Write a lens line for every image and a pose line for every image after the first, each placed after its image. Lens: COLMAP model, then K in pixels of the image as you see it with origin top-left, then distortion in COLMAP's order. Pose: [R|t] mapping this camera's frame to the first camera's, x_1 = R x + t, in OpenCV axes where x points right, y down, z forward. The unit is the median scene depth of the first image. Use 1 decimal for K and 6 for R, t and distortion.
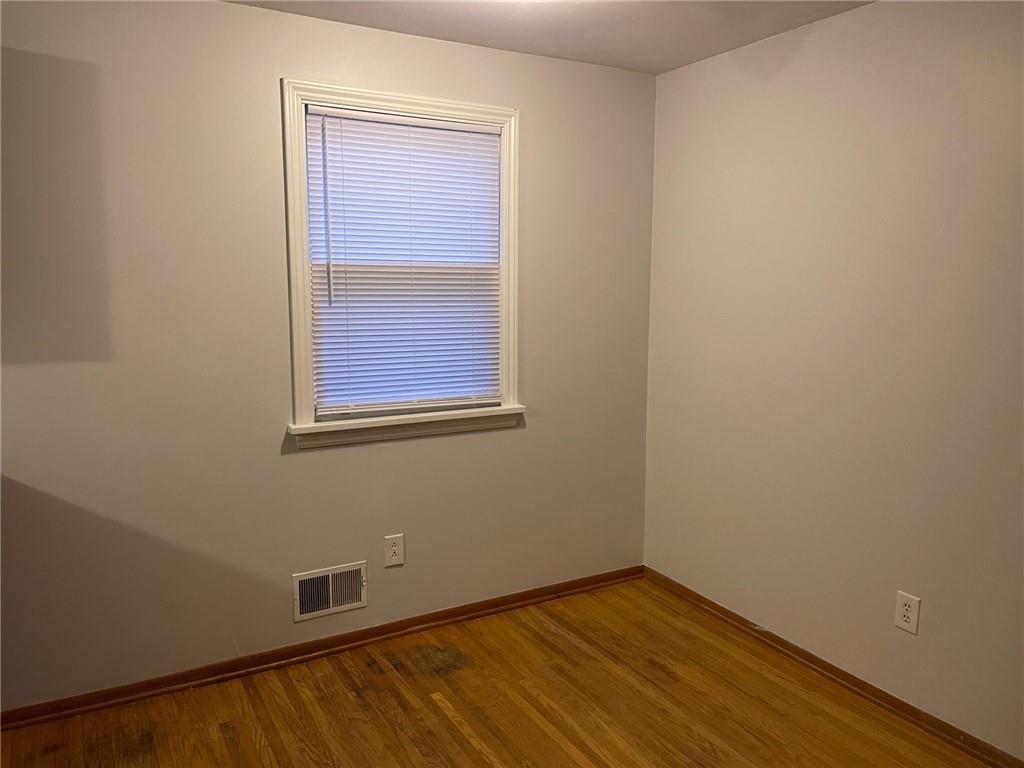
lens RADIAL K [[772.2, 0, 517.0], [0, 772.2, 386.0], [0, 0, 1]] dist [0.079673, -0.000155]
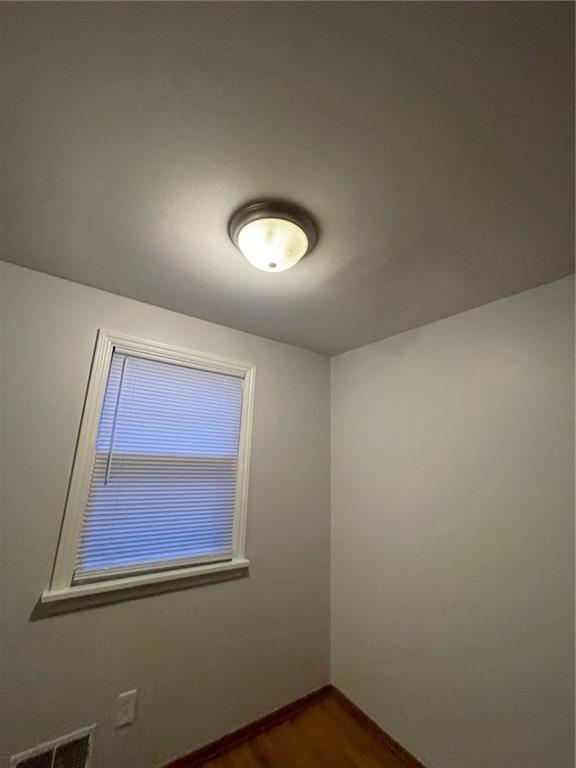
lens RADIAL K [[310.2, 0, 292.2], [0, 310.2, 385.7], [0, 0, 1]] dist [0.002753, 0.000455]
pose [[0.991092, 0.056217, 0.120732, 0.001638], [-0.007326, 0.928182, -0.372055, -0.062591], [-0.132977, 0.367856, 0.920326, 0.386790]]
